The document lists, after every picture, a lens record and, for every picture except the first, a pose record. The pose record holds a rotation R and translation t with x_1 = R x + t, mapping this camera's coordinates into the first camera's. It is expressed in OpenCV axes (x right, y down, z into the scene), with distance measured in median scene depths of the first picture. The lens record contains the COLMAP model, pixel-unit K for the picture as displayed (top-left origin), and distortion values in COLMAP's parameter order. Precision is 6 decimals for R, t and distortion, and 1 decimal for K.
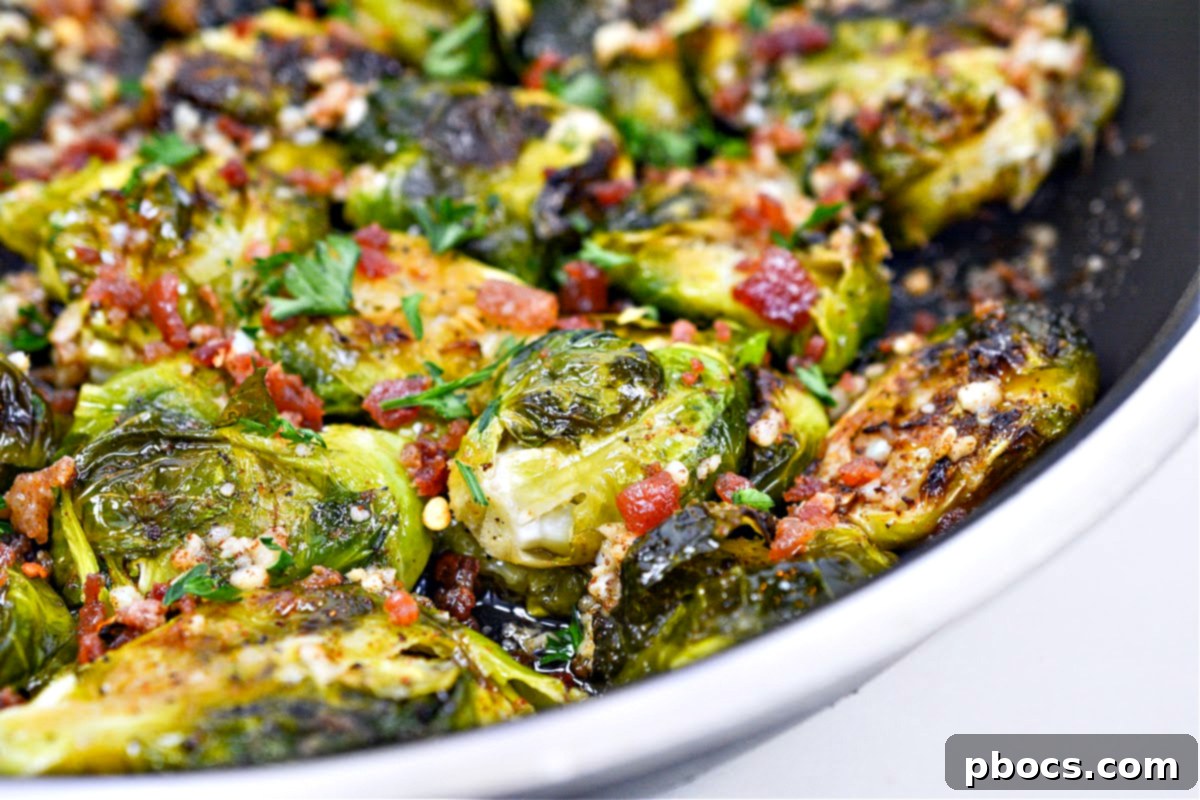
lens RADIAL K [[2220.3, 0, 600.0], [0, 2220.3, 400.0], [0, 0, 1]] dist [-0.009434, 0.289009]
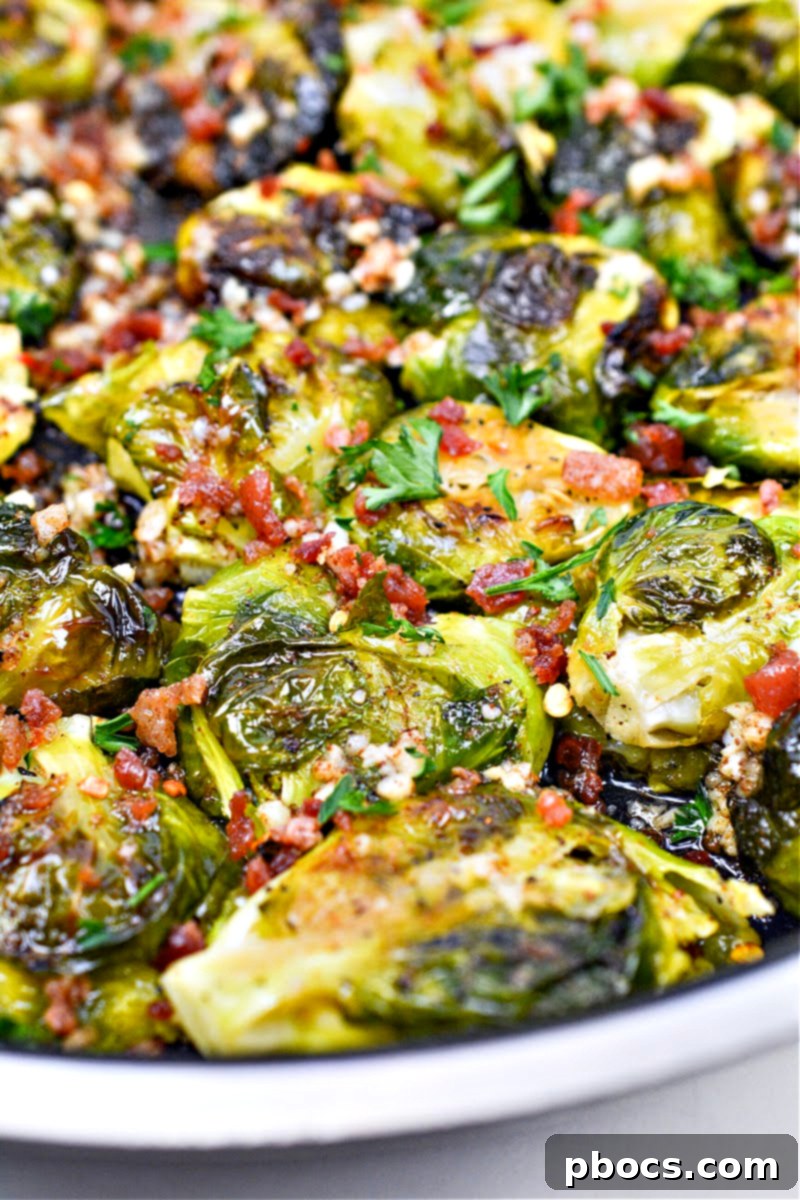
lens RADIAL K [[2220.3, 0, 400.0], [0, 2220.3, 600.0], [0, 0, 1]] dist [-0.009434, 0.289009]
pose [[0.997706, -0.066502, 0.012692, -0.152240], [0.064702, 0.991774, 0.110446, -0.108599], [-0.019933, -0.109372, 0.993801, 0.001048]]
